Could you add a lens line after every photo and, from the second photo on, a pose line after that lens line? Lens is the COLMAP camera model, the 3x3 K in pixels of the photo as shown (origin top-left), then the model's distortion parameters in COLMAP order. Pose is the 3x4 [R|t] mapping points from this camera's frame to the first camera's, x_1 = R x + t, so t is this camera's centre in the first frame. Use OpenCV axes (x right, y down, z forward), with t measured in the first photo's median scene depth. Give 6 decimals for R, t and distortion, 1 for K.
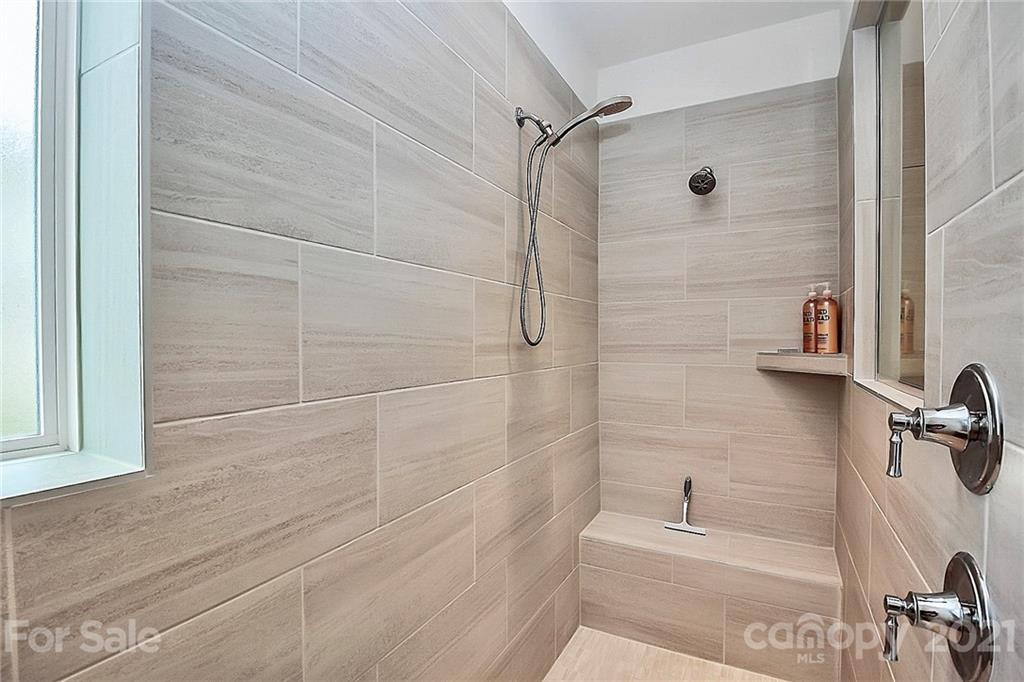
lens RADIAL K [[501.4, 0, 505.0], [0, 501.4, 344.9], [0, 0, 1]] dist [-0.013002, -0.001011]
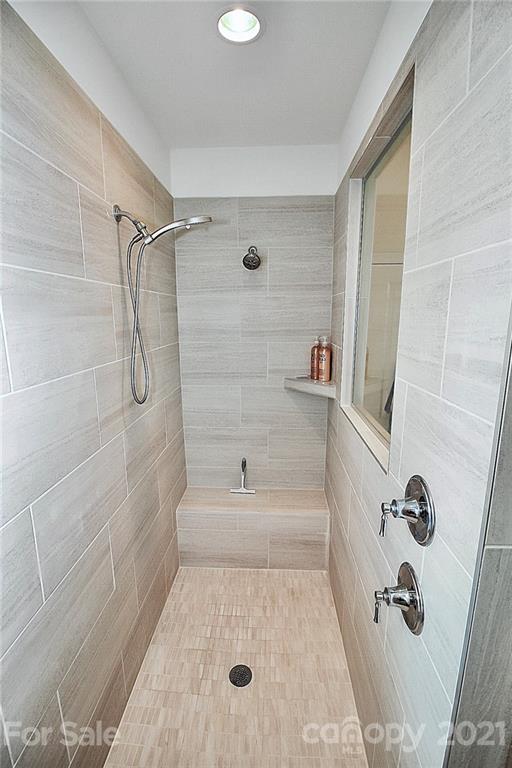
lens RADIAL K [[363.5, 0, 256.5], [0, 363.5, 387.6], [0, 0, 1]] dist [-0.000270, -0.009833]
pose [[0.903065, -0.084825, 0.421045, -0.058133], [0.005131, 0.982365, 0.186905, -0.179144], [-0.429473, -0.166627, 0.887574, 0.027985]]
